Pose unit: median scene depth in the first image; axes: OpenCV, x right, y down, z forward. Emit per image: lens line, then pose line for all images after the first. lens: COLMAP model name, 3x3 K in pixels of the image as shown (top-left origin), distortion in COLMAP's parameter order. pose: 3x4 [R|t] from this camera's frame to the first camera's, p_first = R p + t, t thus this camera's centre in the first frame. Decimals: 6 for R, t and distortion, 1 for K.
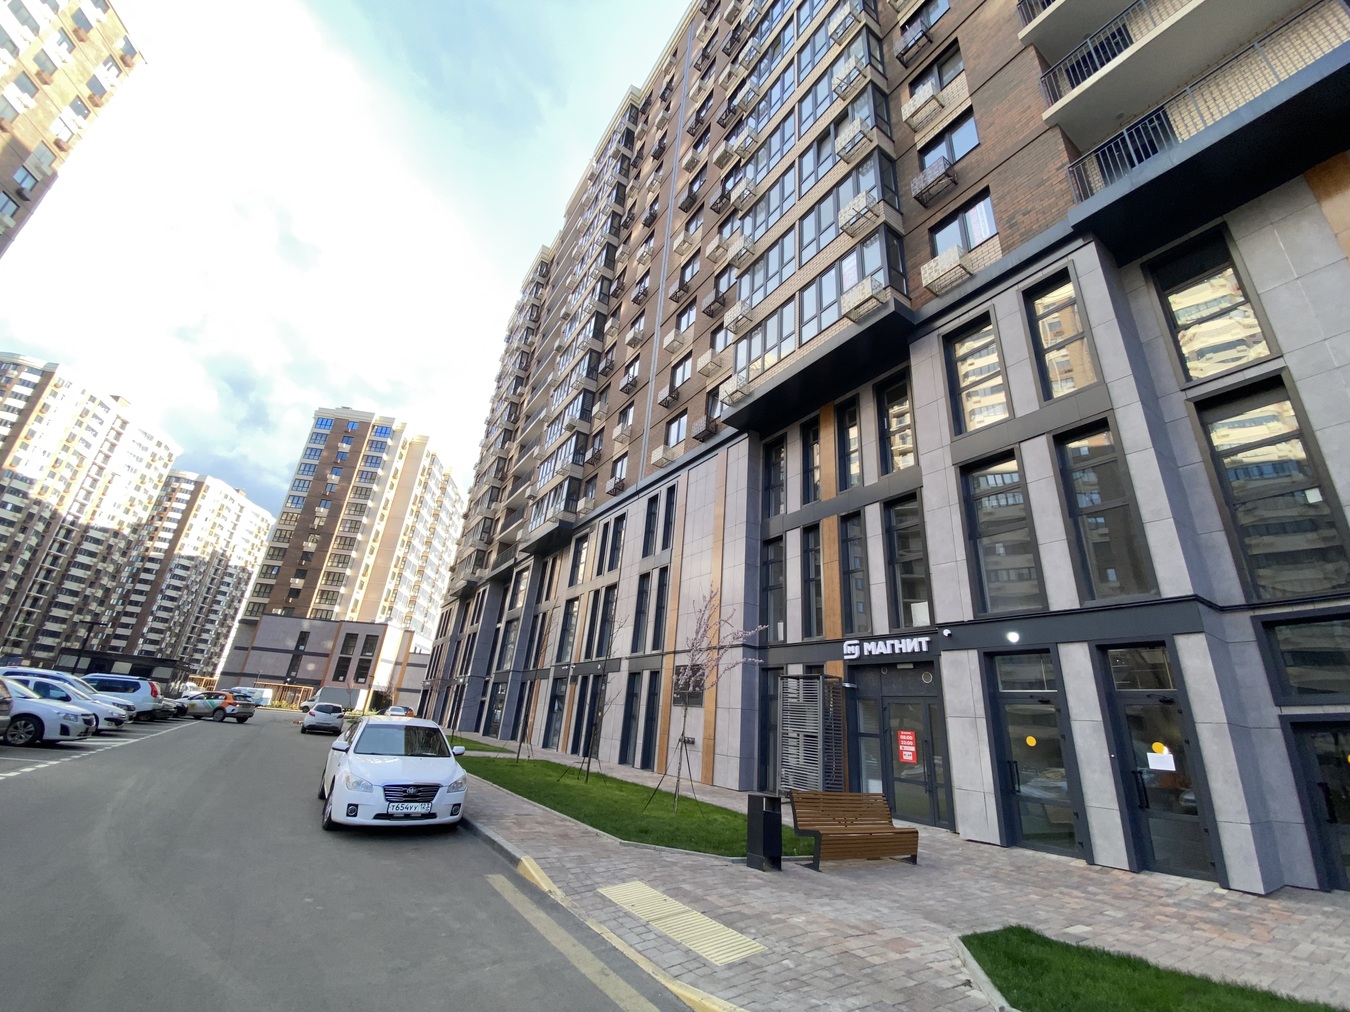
lens RADIAL K [[541.4, 0, 669.1], [0, 541.4, 502.0], [0, 0, 1]] dist [0.022481, -0.021296]
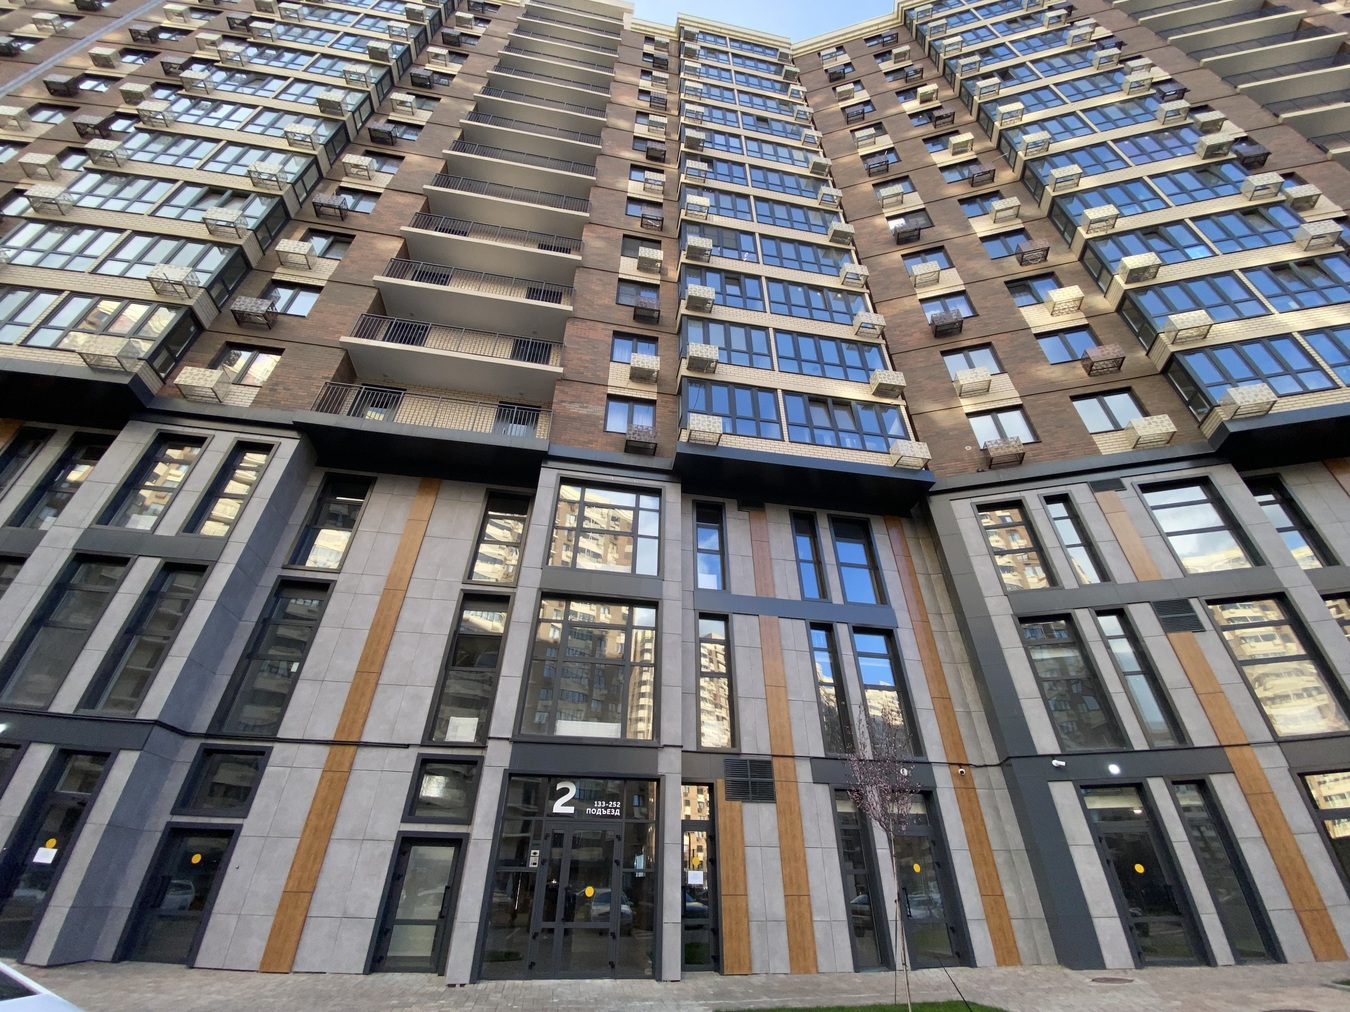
lens RADIAL K [[541.4, 0, 669.1], [0, 541.4, 502.0], [0, 0, 1]] dist [0.022481, -0.021296]
pose [[0.390722, 0.458457, 0.798219, 0.116493], [-0.327710, 0.879615, -0.344795, -0.155214], [-0.860199, -0.126865, 0.493926, -0.398418]]
